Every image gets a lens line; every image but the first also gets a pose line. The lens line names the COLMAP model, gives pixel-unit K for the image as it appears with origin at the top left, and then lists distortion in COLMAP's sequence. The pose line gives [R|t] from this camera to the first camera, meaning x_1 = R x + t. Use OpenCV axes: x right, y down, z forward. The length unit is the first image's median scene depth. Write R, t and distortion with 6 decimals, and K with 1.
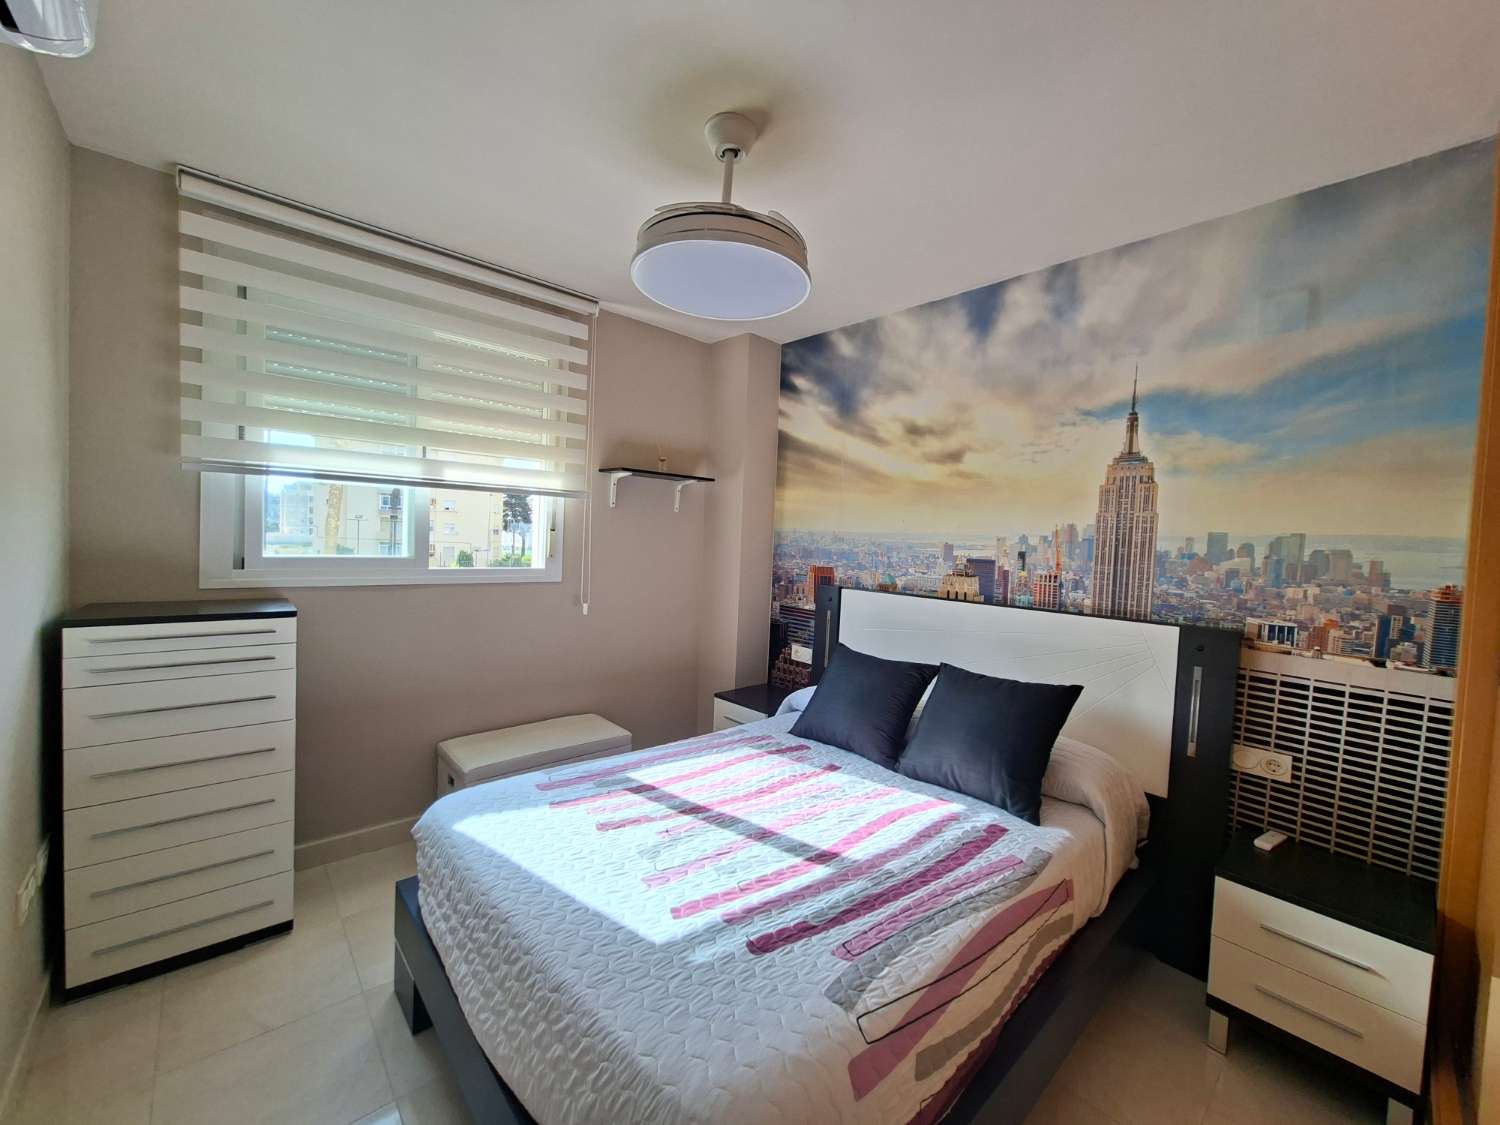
lens RADIAL K [[593.2, 0, 758.1], [0, 593.2, 562.5], [0, 0, 1]] dist [0.001121, -0.000561]
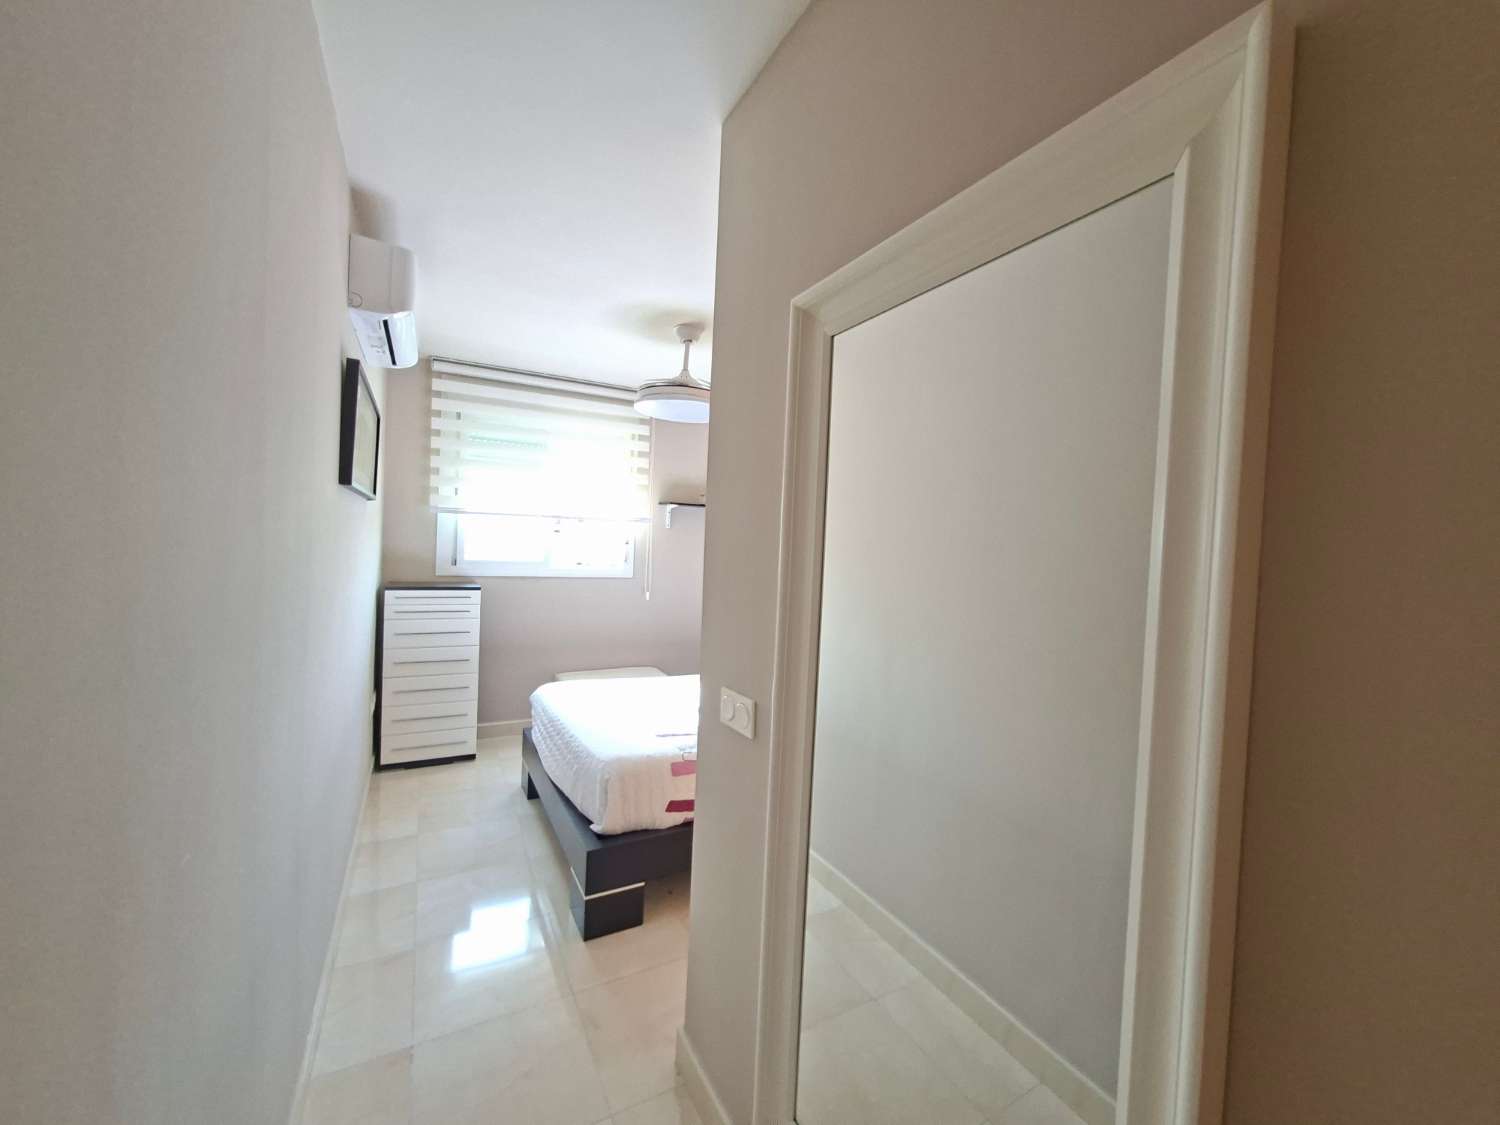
lens RADIAL K [[593.2, 0, 750.5], [0, 593.2, 563.3], [0, 0, 1]] dist [0.001121, -0.000561]
pose [[0.972526, 0.006143, -0.232715, 0.484738], [-0.010806, 0.999765, -0.018768, 0.031700], [0.232545, 0.020767, 0.972364, -0.622412]]
